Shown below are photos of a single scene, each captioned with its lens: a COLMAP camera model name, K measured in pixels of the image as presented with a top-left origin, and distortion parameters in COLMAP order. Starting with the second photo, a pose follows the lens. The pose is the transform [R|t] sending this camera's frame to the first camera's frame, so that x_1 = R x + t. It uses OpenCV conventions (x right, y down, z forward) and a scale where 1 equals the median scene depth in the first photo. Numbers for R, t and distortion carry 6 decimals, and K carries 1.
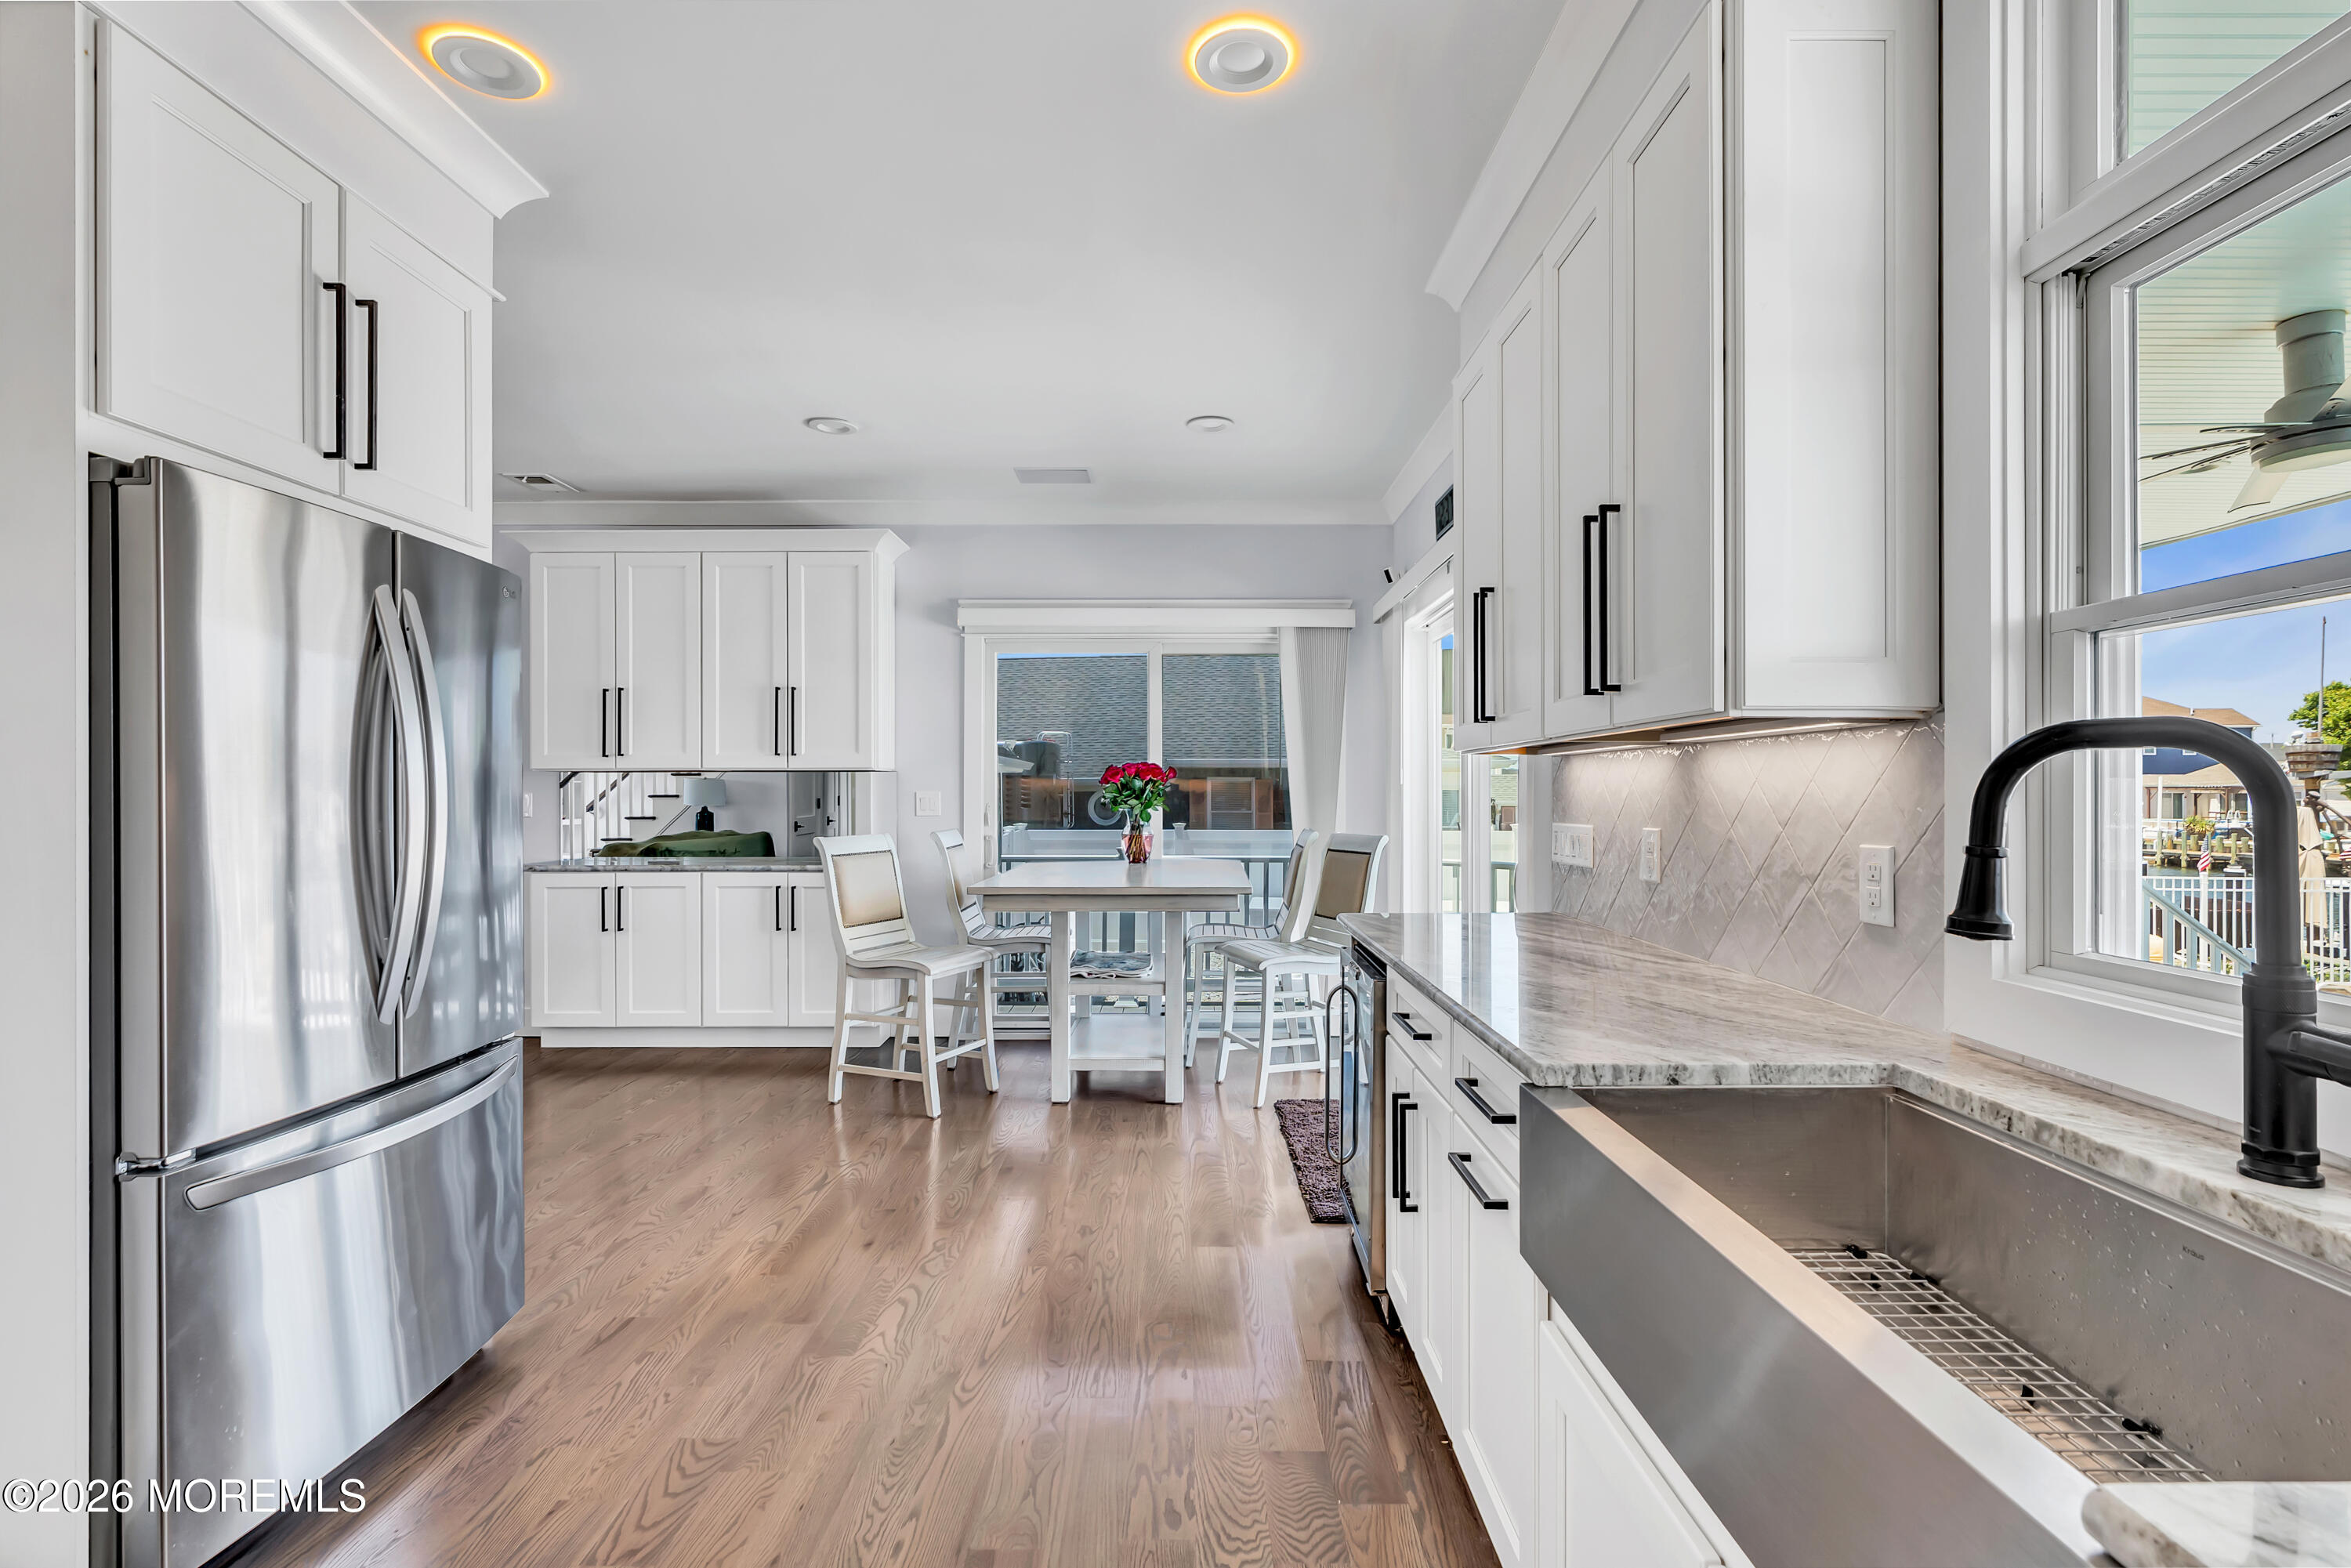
lens RADIAL K [[1097.0, 0, 1164.6], [0, 1097.0, 790.8], [0, 0, 1]] dist [-0.012438, 0.006122]
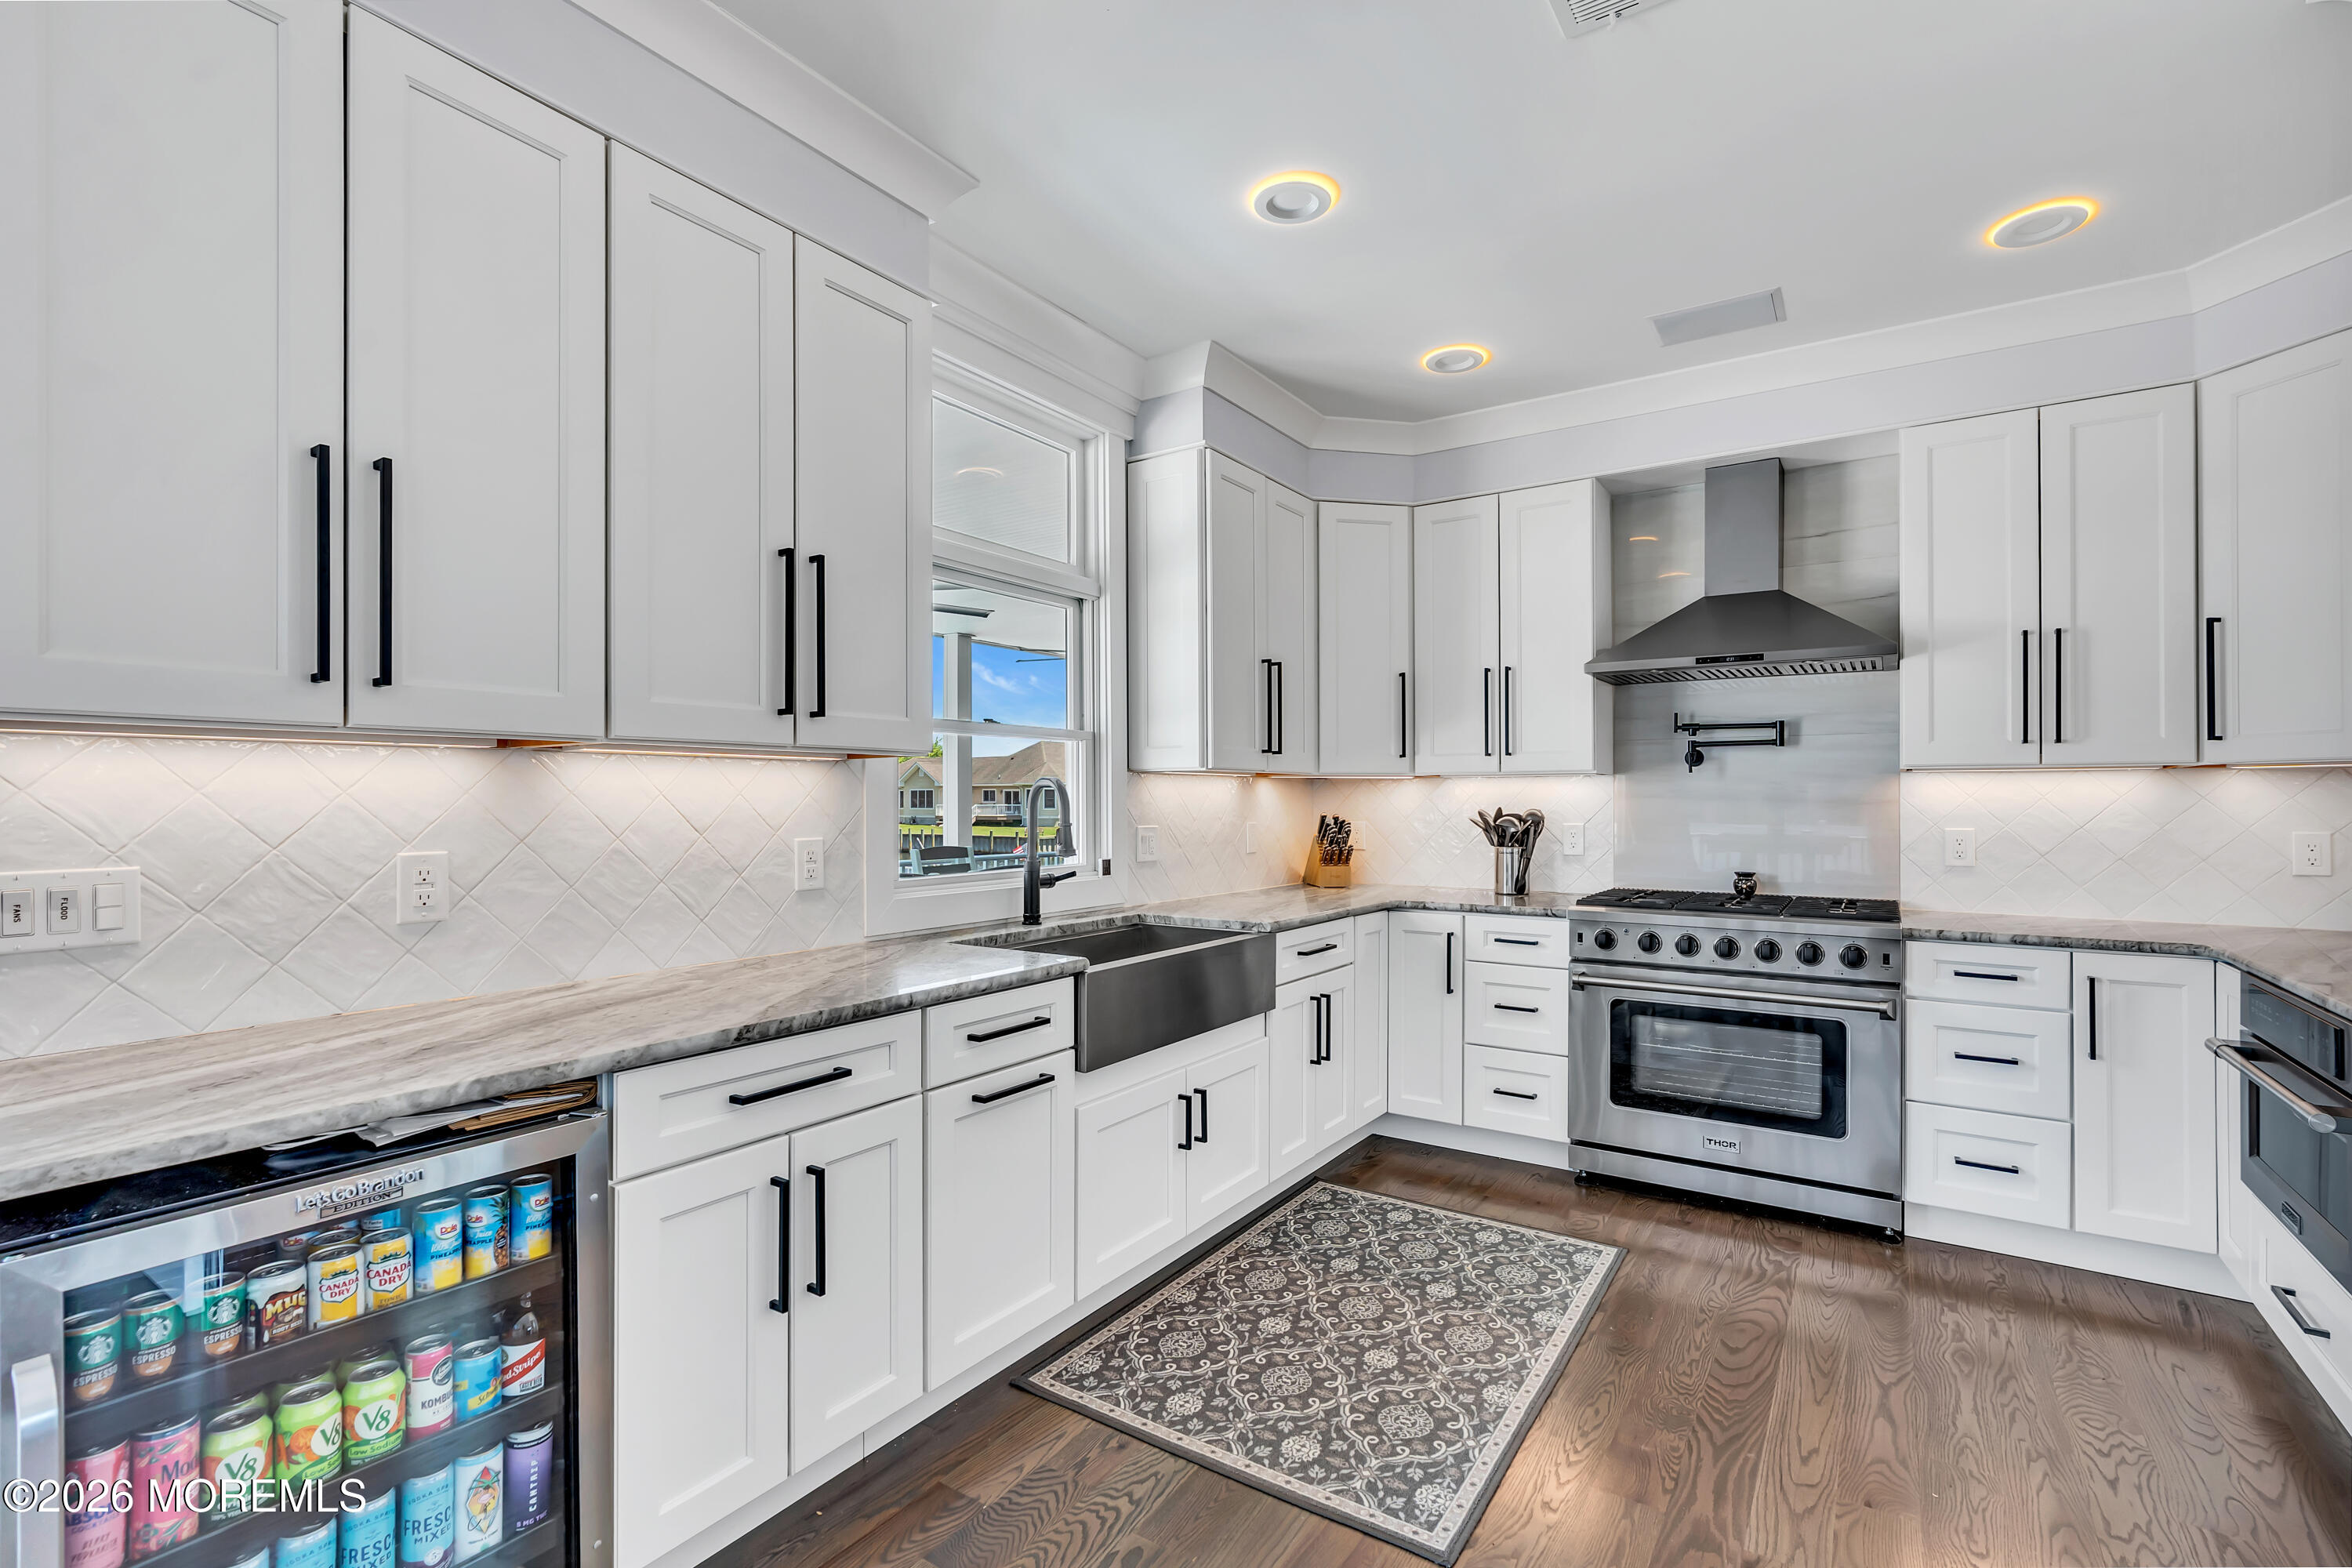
lens RADIAL K [[1071.0, 0, 1168.3], [0, 1071.0, 795.1], [0, 0, 1]] dist [-0.011235, 0.004906]
pose [[-0.836722, 0.002855, 0.547620, -0.564495], [0.000430, 0.999990, -0.004556, -0.003696], [-0.547628, -0.003577, -0.836714, 1.865698]]
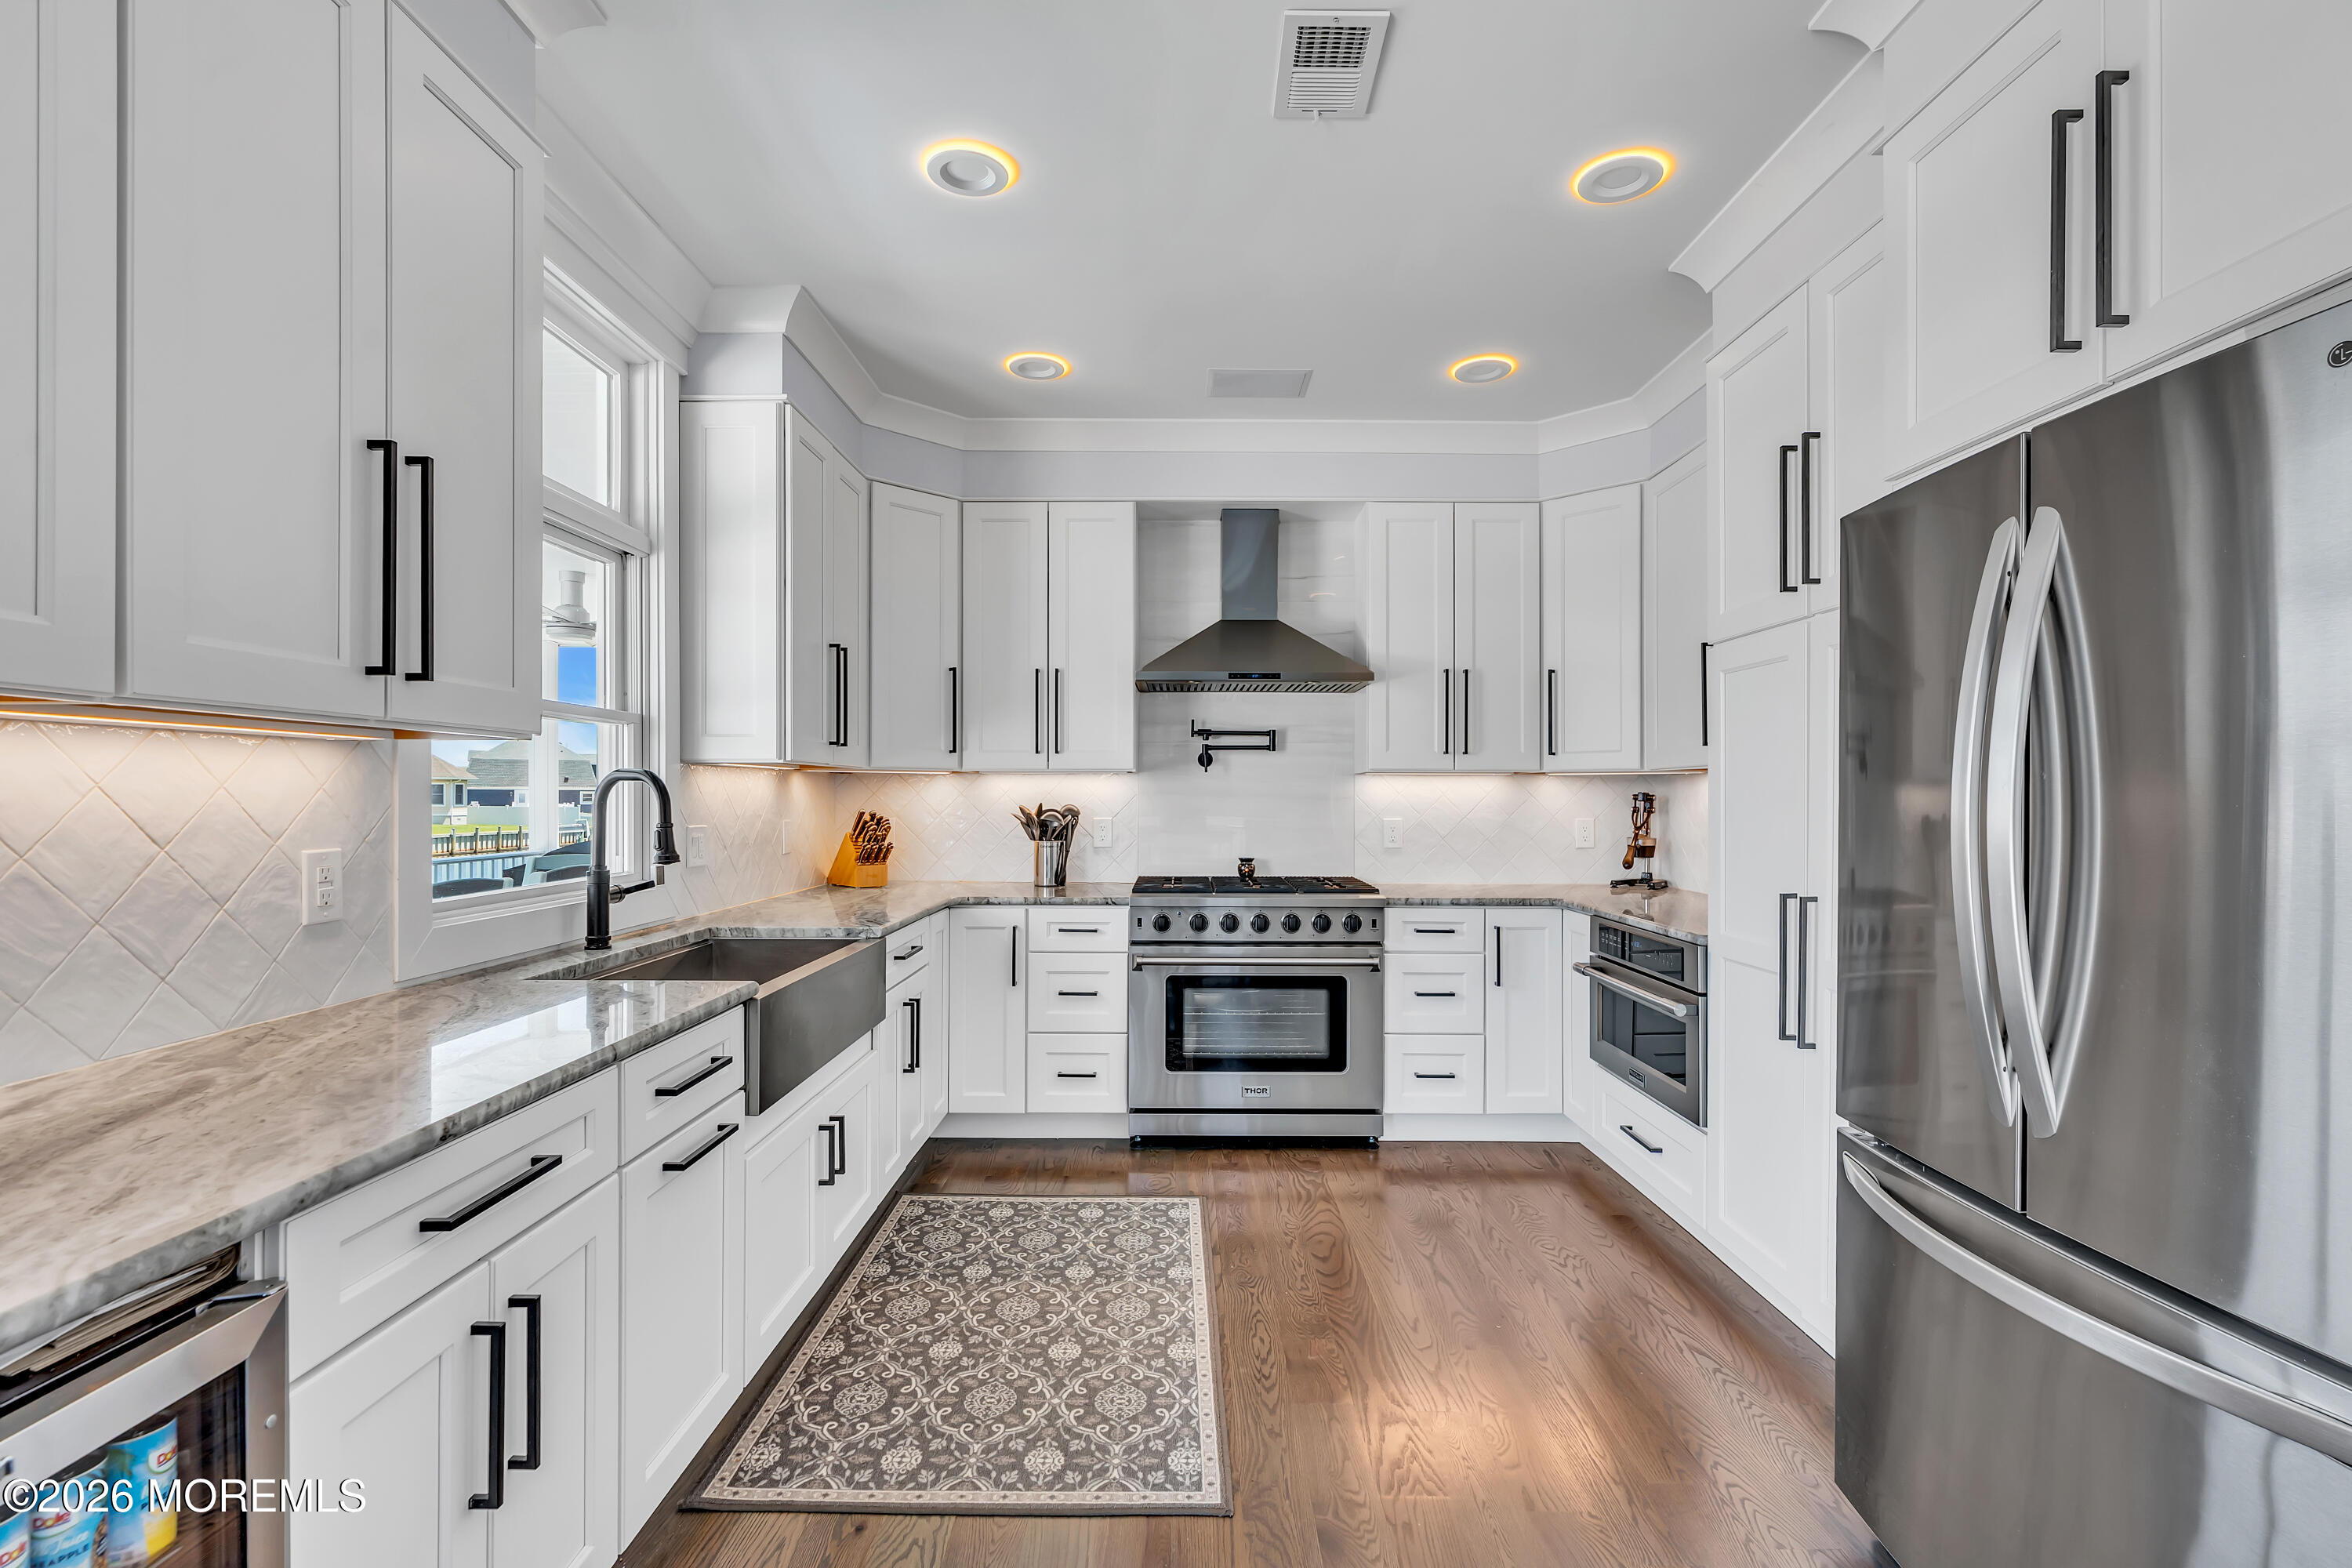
lens RADIAL K [[1068.3, 0, 1188.8], [0, 1068.3, 789.9], [0, 0, 1]] dist [-0.012110, 0.004592]
pose [[-0.999860, -0.001893, -0.016614, -0.184091], [-0.001814, 0.999987, -0.004775, -0.005680], [0.016623, -0.004744, -0.999851, 1.948147]]
